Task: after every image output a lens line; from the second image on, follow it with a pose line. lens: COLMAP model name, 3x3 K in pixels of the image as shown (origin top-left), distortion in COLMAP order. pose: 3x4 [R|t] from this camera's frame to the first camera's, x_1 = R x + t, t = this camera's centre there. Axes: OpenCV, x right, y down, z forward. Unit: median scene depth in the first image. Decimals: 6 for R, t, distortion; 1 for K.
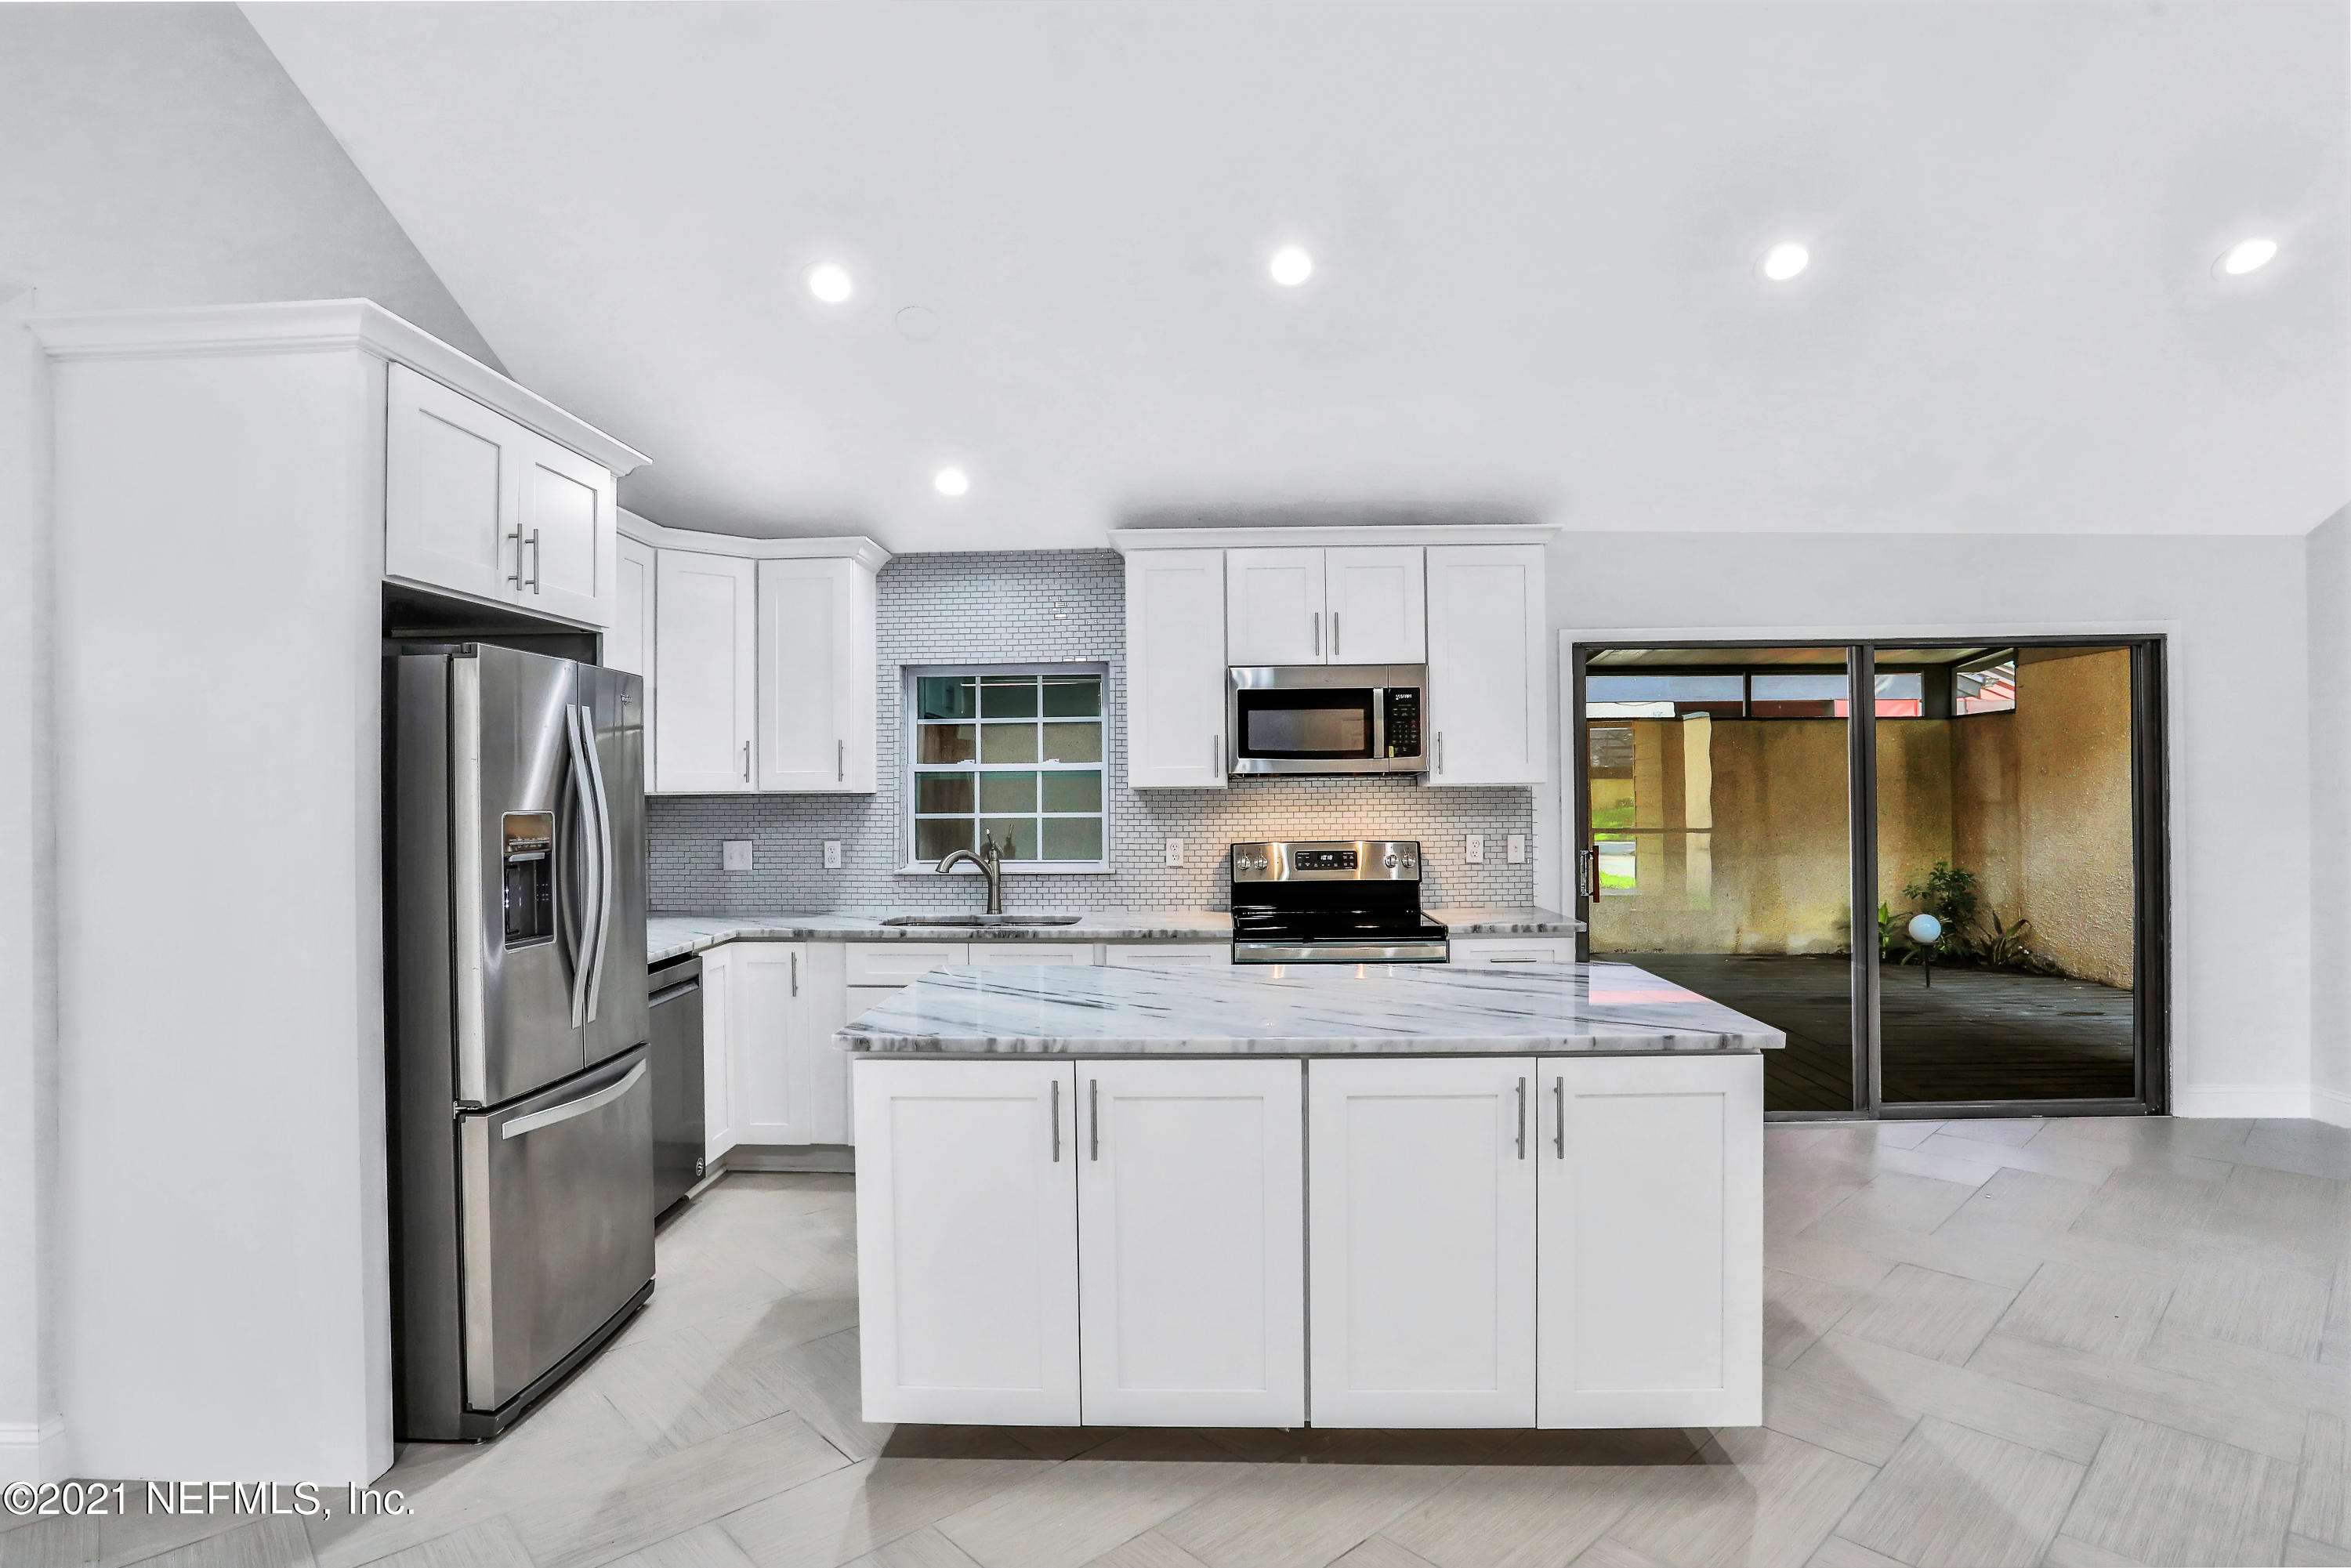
lens RADIAL K [[1233.5, 0, 1175.4], [0, 1233.5, 782.7], [0, 0, 1]] dist [-0.056333, 0.018343]
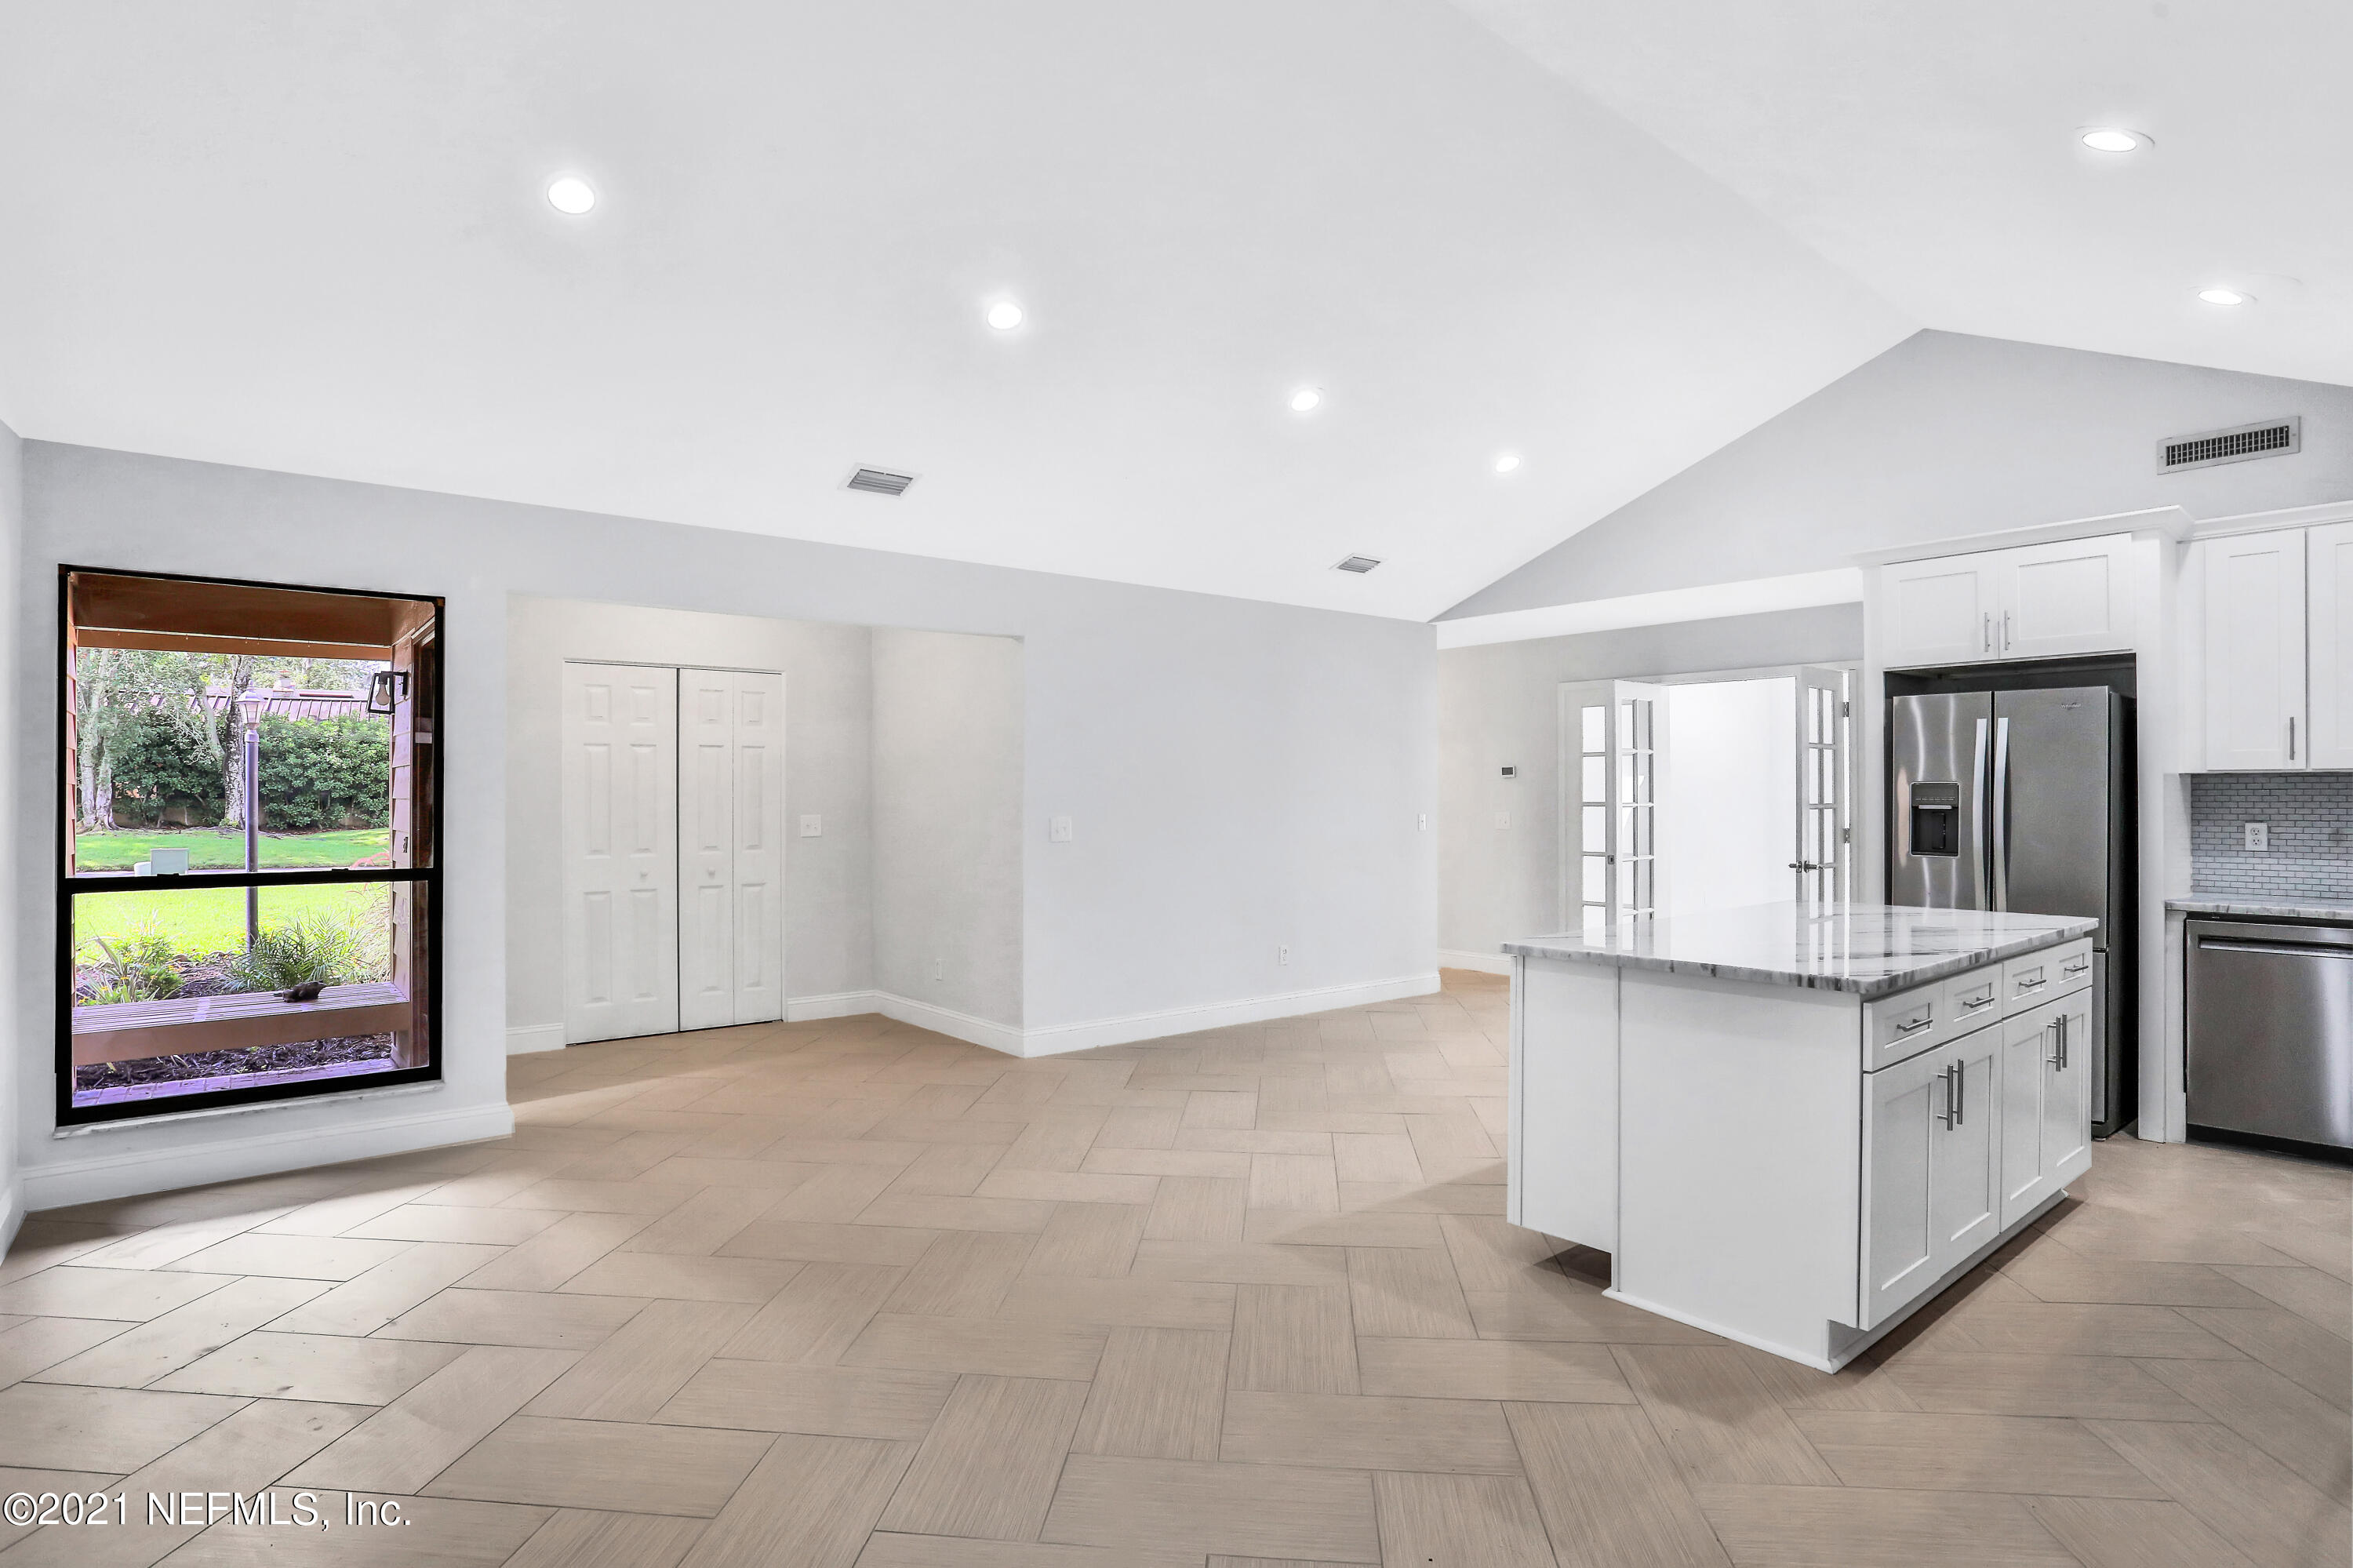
lens RADIAL K [[1234.6, 0, 1166.5], [0, 1234.6, 795.3], [0, 0, 1]] dist [-0.056333, 0.018343]
pose [[-0.747436, 0.011577, -0.664233, 0.872286], [0.010718, 0.999928, 0.005367, 0.012958], [0.664248, -0.003108, -0.747506, 0.901579]]
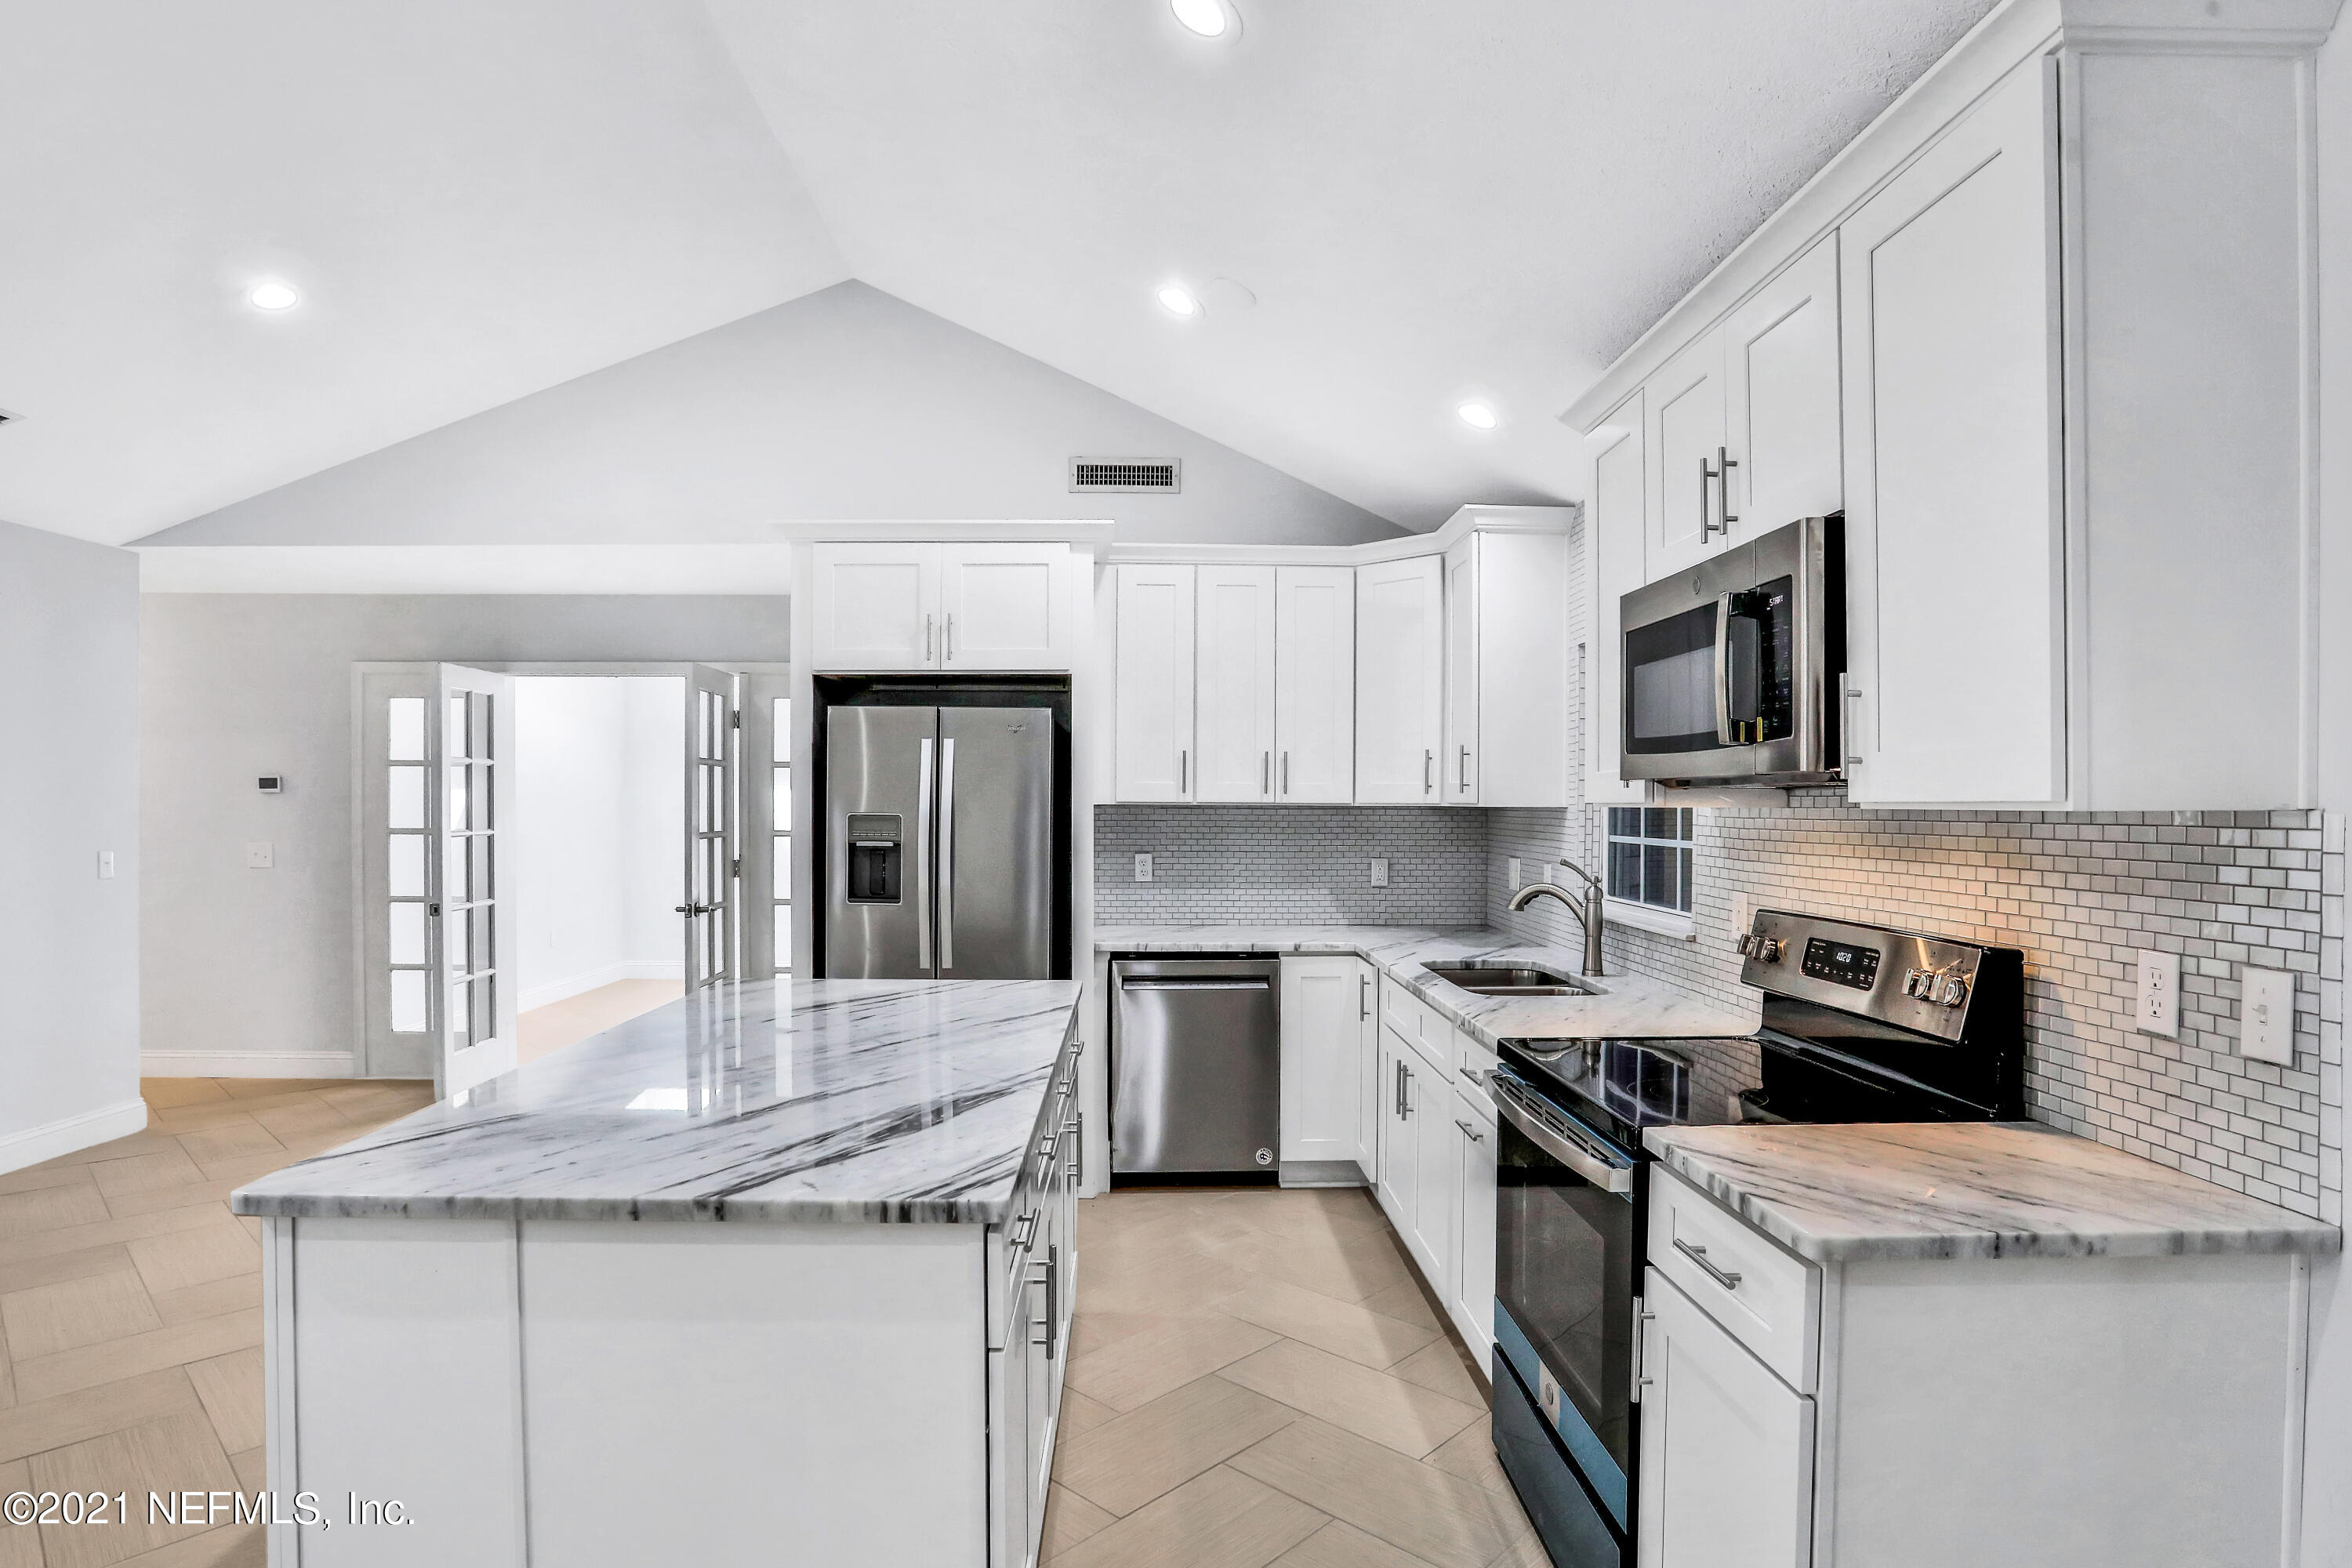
lens RADIAL K [[1234.0, 0, 1161.0], [0, 1234.0, 817.9], [0, 0, 1]] dist [-0.056333, 0.018343]
pose [[0.059145, 0.021368, -0.998021, 0.570378], [-0.003733, 0.999769, 0.021185, -0.001299], [0.998242, 0.002473, 0.059212, 0.715088]]
